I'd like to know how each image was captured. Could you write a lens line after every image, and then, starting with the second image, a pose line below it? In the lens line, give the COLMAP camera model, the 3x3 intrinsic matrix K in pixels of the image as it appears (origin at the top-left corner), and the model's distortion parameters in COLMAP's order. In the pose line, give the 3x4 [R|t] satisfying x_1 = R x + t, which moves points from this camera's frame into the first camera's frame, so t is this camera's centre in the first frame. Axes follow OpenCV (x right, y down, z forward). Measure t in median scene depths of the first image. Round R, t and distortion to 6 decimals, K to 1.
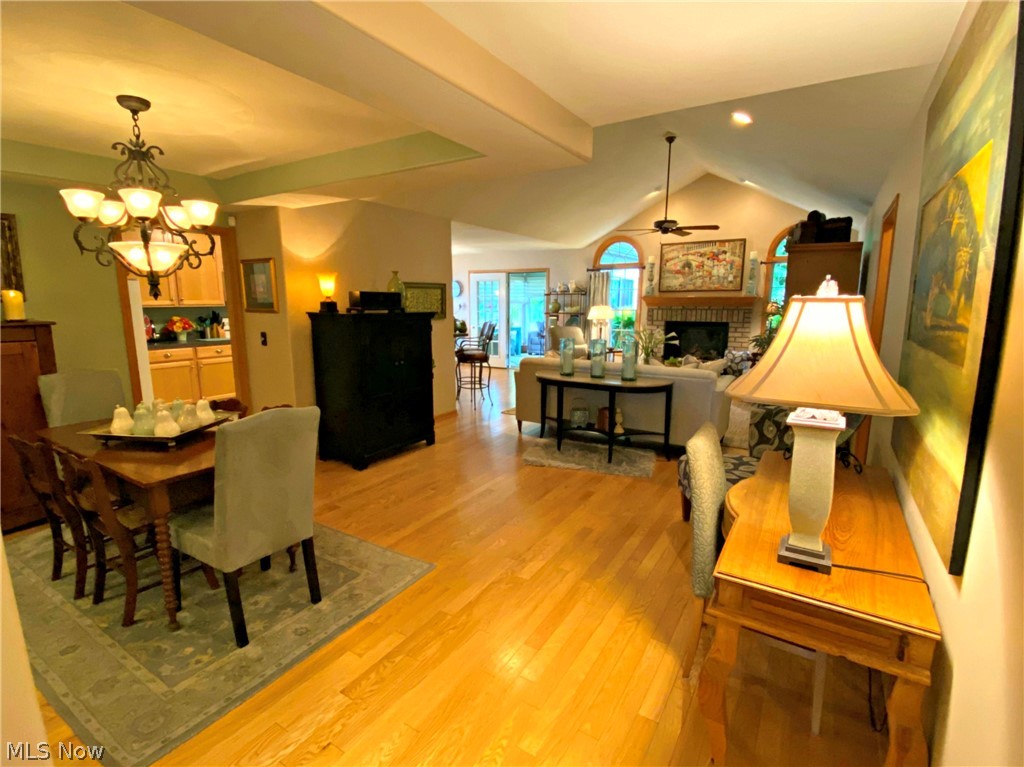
lens RADIAL K [[499.8, 0, 493.0], [0, 499.8, 395.9], [0, 0, 1]] dist [-0.003648, -0.000220]
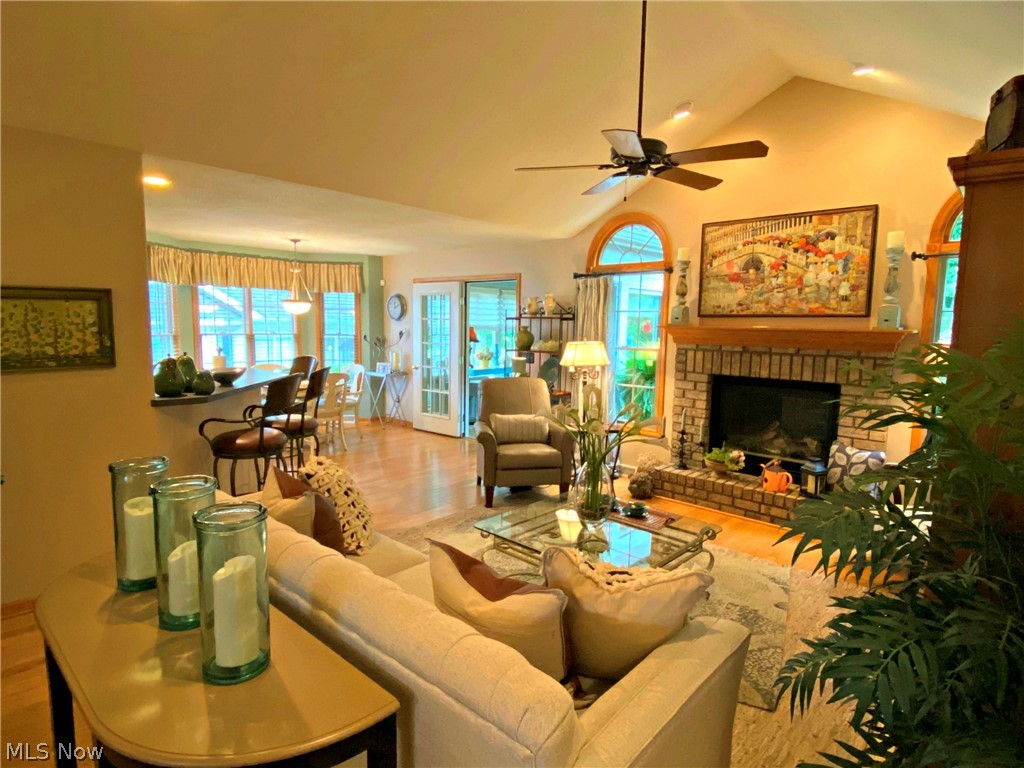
lens RADIAL K [[572.5, 0, 489.5], [0, 572.5, 390.1], [0, 0, 1]] dist [-0.024372, -0.002427]
pose [[0.981293, 0.040320, -0.188253, 0.240463], [-0.054064, 0.996188, -0.068454, -0.083965], [0.184776, 0.077351, 0.979732, 0.405187]]
